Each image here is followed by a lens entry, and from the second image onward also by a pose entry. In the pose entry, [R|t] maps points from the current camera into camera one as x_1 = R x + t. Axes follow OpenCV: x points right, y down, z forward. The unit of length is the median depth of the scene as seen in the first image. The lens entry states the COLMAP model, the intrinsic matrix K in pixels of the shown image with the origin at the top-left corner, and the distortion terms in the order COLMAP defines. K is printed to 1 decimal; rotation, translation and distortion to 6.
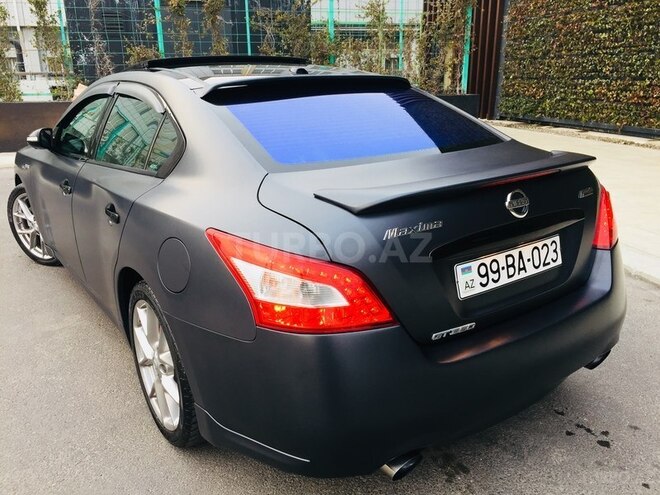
lens RADIAL K [[563.7, 0, 328.6], [0, 563.7, 247.0], [0, 0, 1]] dist [0.048974, -0.057752]
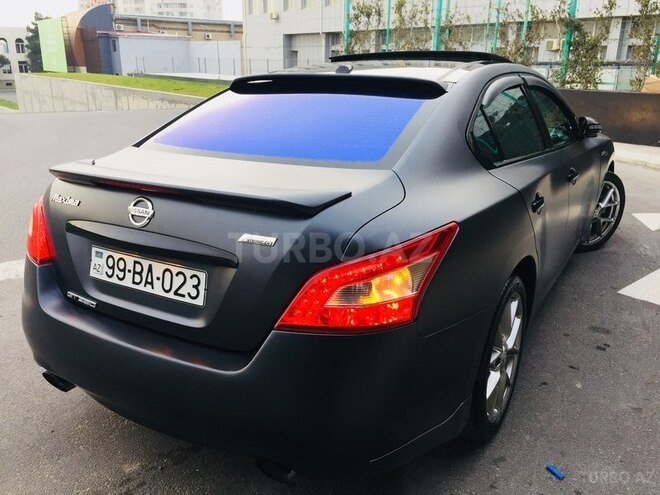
lens RADIAL K [[563.7, 0, 333.3], [0, 563.7, 243.7], [0, 0, 1]] dist [0.048974, -0.057752]
pose [[0.404889, 0.294312, -0.865705, 1.321978], [-0.279644, 0.941274, 0.189214, -0.302522], [0.870554, 0.165478, 0.463414, 0.844557]]
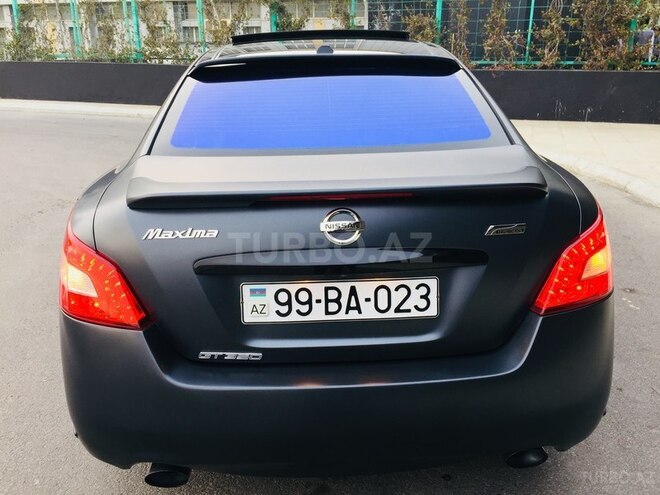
lens RADIAL K [[563.7, 0, 330.8], [0, 563.7, 246.1], [0, 0, 1]] dist [0.048974, -0.057752]
pose [[0.837320, 0.191793, -0.511968, 0.732979], [-0.164358, 0.981434, 0.098858, -0.126264], [0.521423, 0.001370, 0.853297, 0.308873]]
